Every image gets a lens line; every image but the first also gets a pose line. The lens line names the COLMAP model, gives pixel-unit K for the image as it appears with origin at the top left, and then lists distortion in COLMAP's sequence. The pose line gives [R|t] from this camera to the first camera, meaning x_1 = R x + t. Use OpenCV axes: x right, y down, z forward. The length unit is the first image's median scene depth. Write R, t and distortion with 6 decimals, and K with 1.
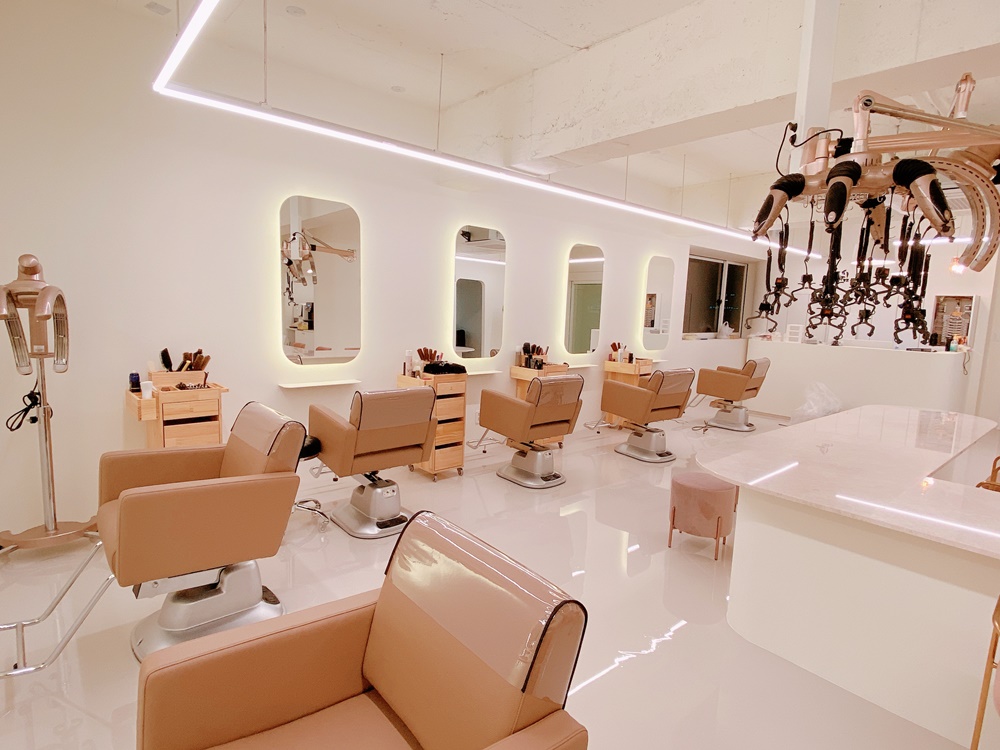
lens RADIAL K [[524.0, 0, 499.5], [0, 524.0, 373.9], [0, 0, 1]] dist [0.002926, -0.008903]
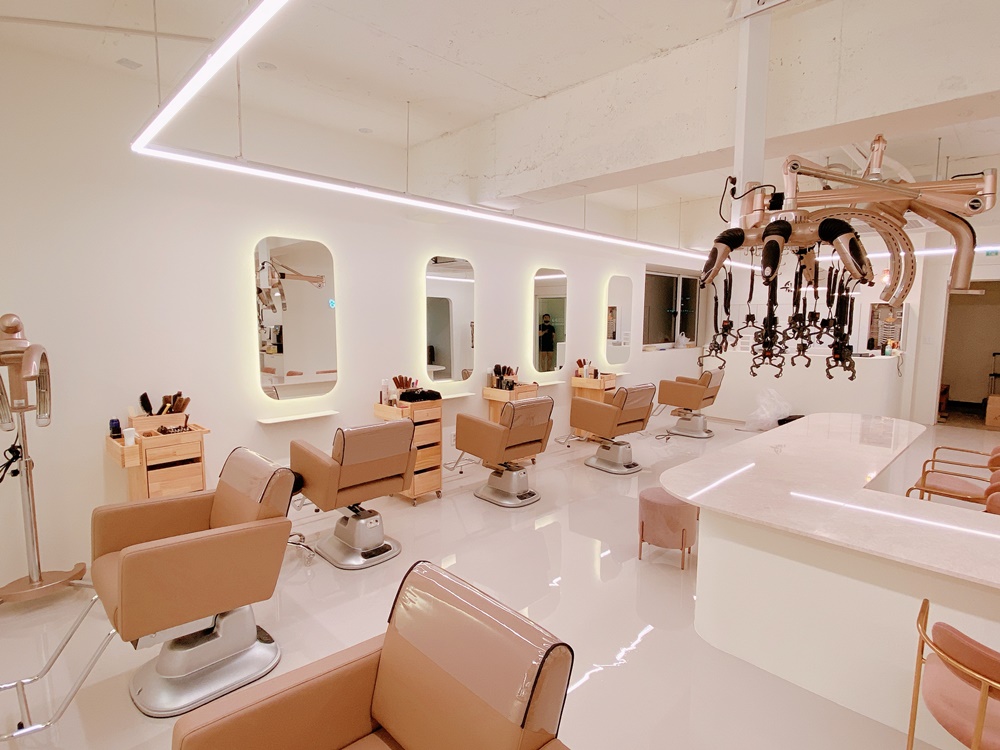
lens RADIAL K [[514.7, 0, 499.4], [0, 514.7, 373.8], [0, 0, 1]] dist [0.007652, -0.012162]
pose [[0.997332, -0.038470, 0.062045, -0.012756], [0.039449, 0.999114, -0.014641, -0.043996], [-0.061426, 0.017049, 0.997966, -0.039953]]
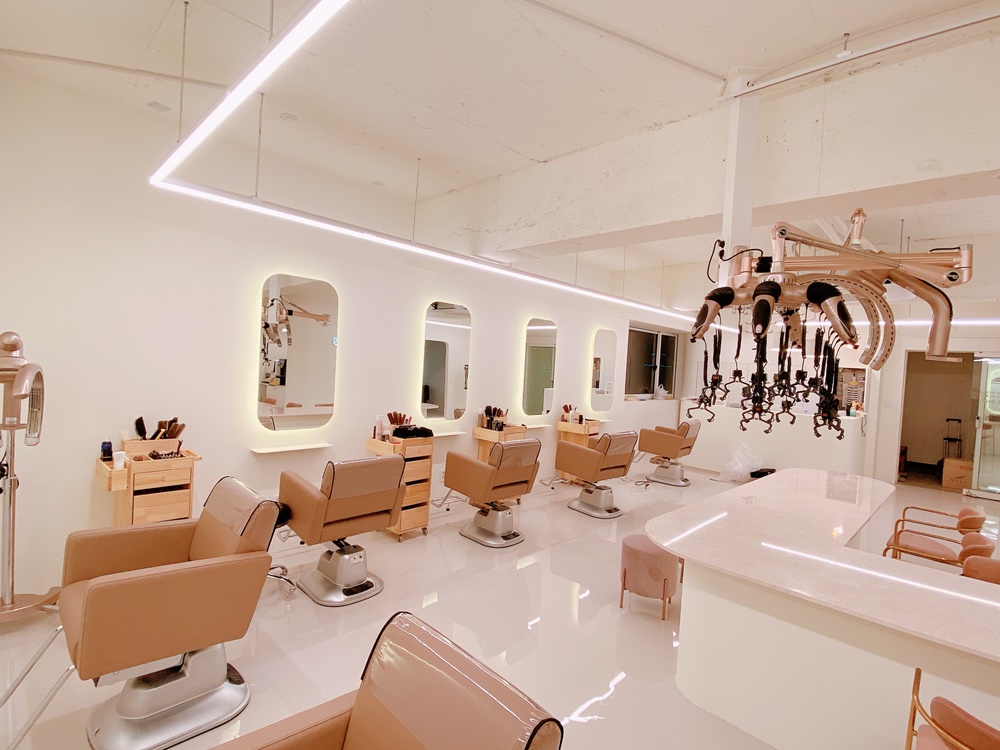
lens RADIAL K [[477.3, 0, 499.3], [0, 477.3, 376.3], [0, 0, 1]] dist [0.014317, -0.017419]
pose [[0.996332, 0.017809, 0.083697, -0.015682], [-0.009762, 0.995373, -0.095590, -0.045291], [-0.085012, 0.094423, 0.991896, -0.000315]]
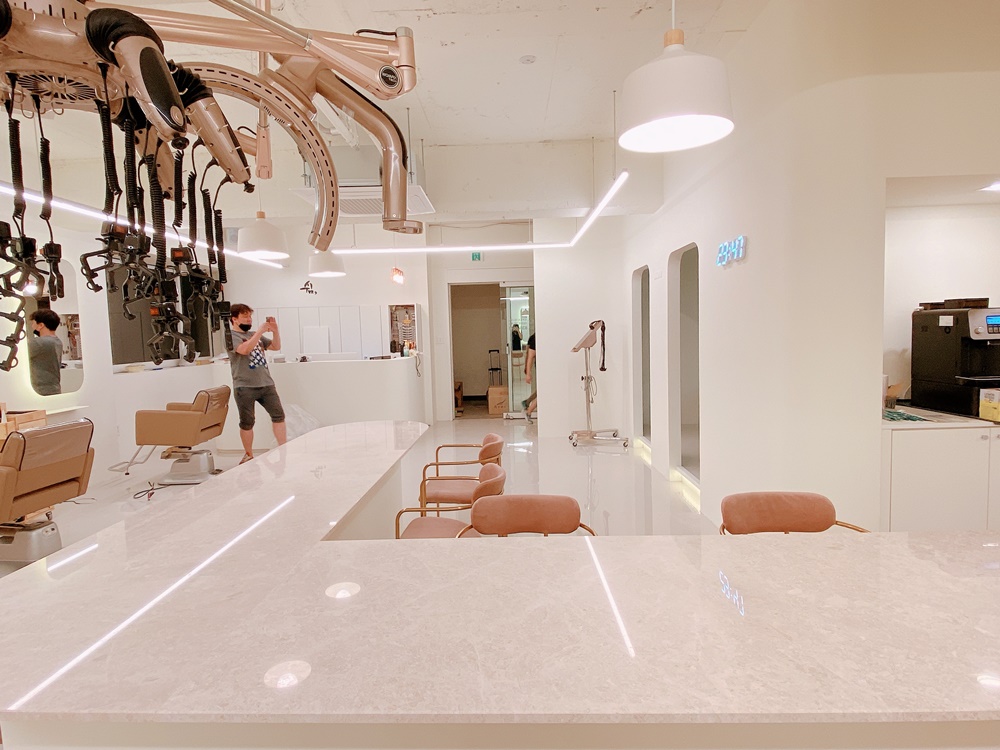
lens RADIAL K [[560.1, 0, 500.8], [0, 560.1, 380.6], [0, 0, 1]] dist [0.006817, -0.000784]
pose [[0.662862, -0.123720, 0.738449, 0.309847], [0.148531, 0.988381, 0.032266, -0.005390], [-0.733861, 0.088295, 0.673537, 0.201508]]
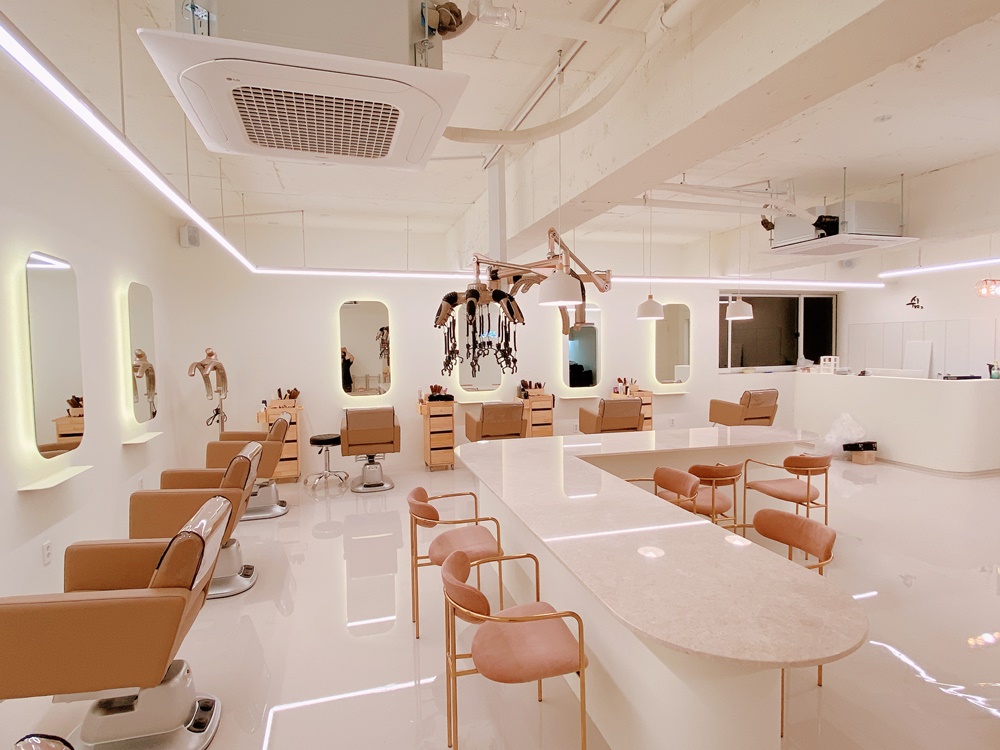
lens RADIAL K [[524.0, 0, 503.6], [0, 524.0, 373.4], [0, 0, 1]] dist [0.002926, -0.008903]
pose [[0.914606, -0.027650, -0.403399, 0.913137], [-0.002918, 0.997182, -0.074963, 0.042266], [0.404335, 0.069739, 0.911948, -0.441194]]
